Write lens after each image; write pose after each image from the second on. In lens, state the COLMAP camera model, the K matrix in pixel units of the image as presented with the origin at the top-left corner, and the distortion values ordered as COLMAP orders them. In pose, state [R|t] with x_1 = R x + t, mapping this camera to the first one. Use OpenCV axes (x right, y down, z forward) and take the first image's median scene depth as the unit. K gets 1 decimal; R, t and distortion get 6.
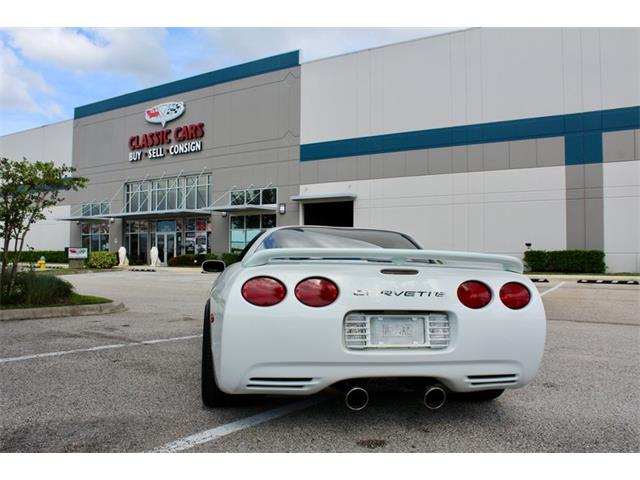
lens RADIAL K [[534.4, 0, 320.0], [0, 534.4, 240.0], [0, 0, 1]] dist [-0.173562, 0.161482]
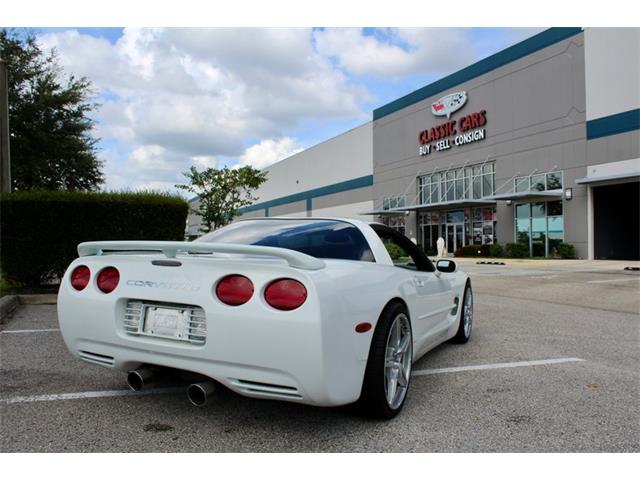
lens RADIAL K [[532.9, 0, 320.0], [0, 532.9, 240.0], [0, 0, 1]] dist [-0.169312, 0.149684]
pose [[0.817312, -0.012190, -0.576066, 0.089306], [0.022709, 0.999681, 0.011064, 0.000962], [0.575747, -0.022125, 0.817328, 0.032350]]
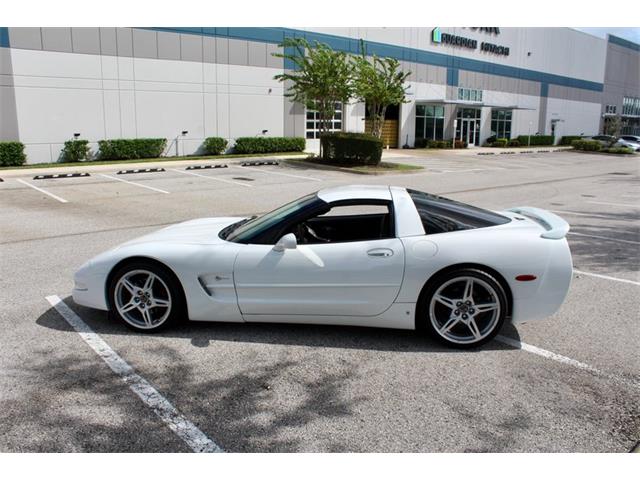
lens RADIAL K [[534.4, 0, 320.0], [0, 534.4, 240.0], [0, 0, 1]] dist [-0.173562, 0.161482]
pose [[0.294212, -0.204102, 0.933692, -0.166771], [-0.033609, 0.974118, 0.223529, -0.025010], [-0.955149, -0.097145, 0.279737, 0.114818]]
